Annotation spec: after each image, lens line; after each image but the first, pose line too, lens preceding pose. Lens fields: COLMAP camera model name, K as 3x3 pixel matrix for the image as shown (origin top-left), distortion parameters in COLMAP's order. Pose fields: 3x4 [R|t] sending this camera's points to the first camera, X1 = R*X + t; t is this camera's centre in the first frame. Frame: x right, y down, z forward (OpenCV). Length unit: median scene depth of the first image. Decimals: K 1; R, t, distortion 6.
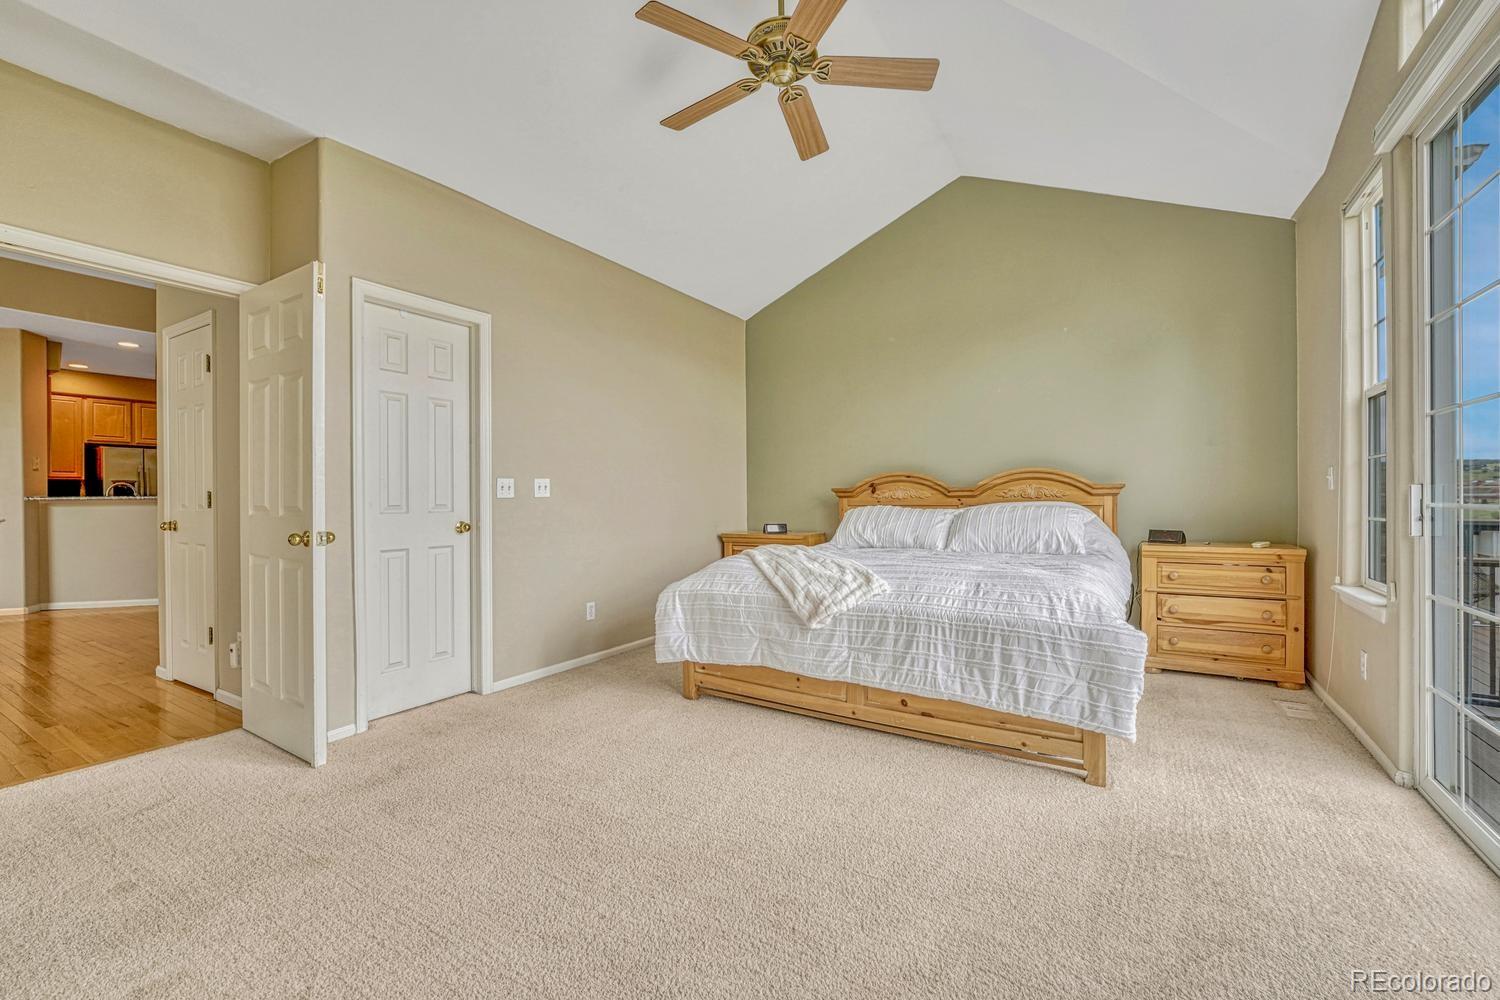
lens RADIAL K [[619.3, 0, 752.0], [0, 619.3, 515.3], [0, 0, 1]] dist [-0.014075, 0.000991]
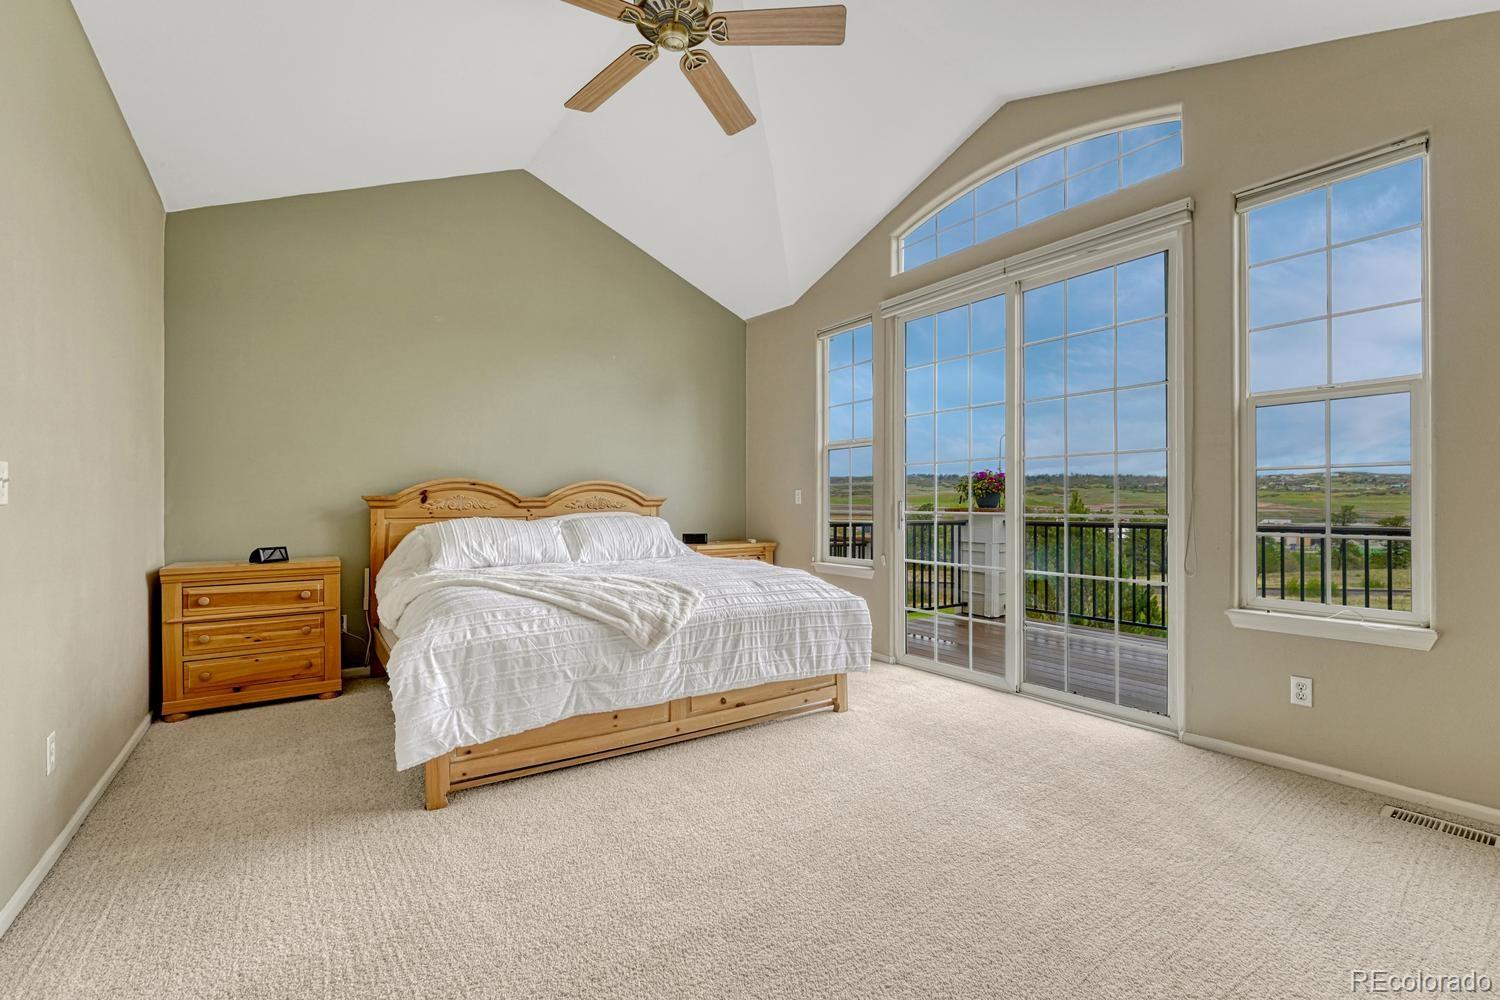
lens RADIAL K [[658.0, 0, 760.1], [0, 658.0, 503.9], [0, 0, 1]] dist [-0.026269, 0.000048]
pose [[0.389854, 0.006084, 0.920857, -0.705465], [0.026263, 0.999498, -0.017723, -0.012738], [-0.920502, 0.031094, 0.389498, 0.448434]]
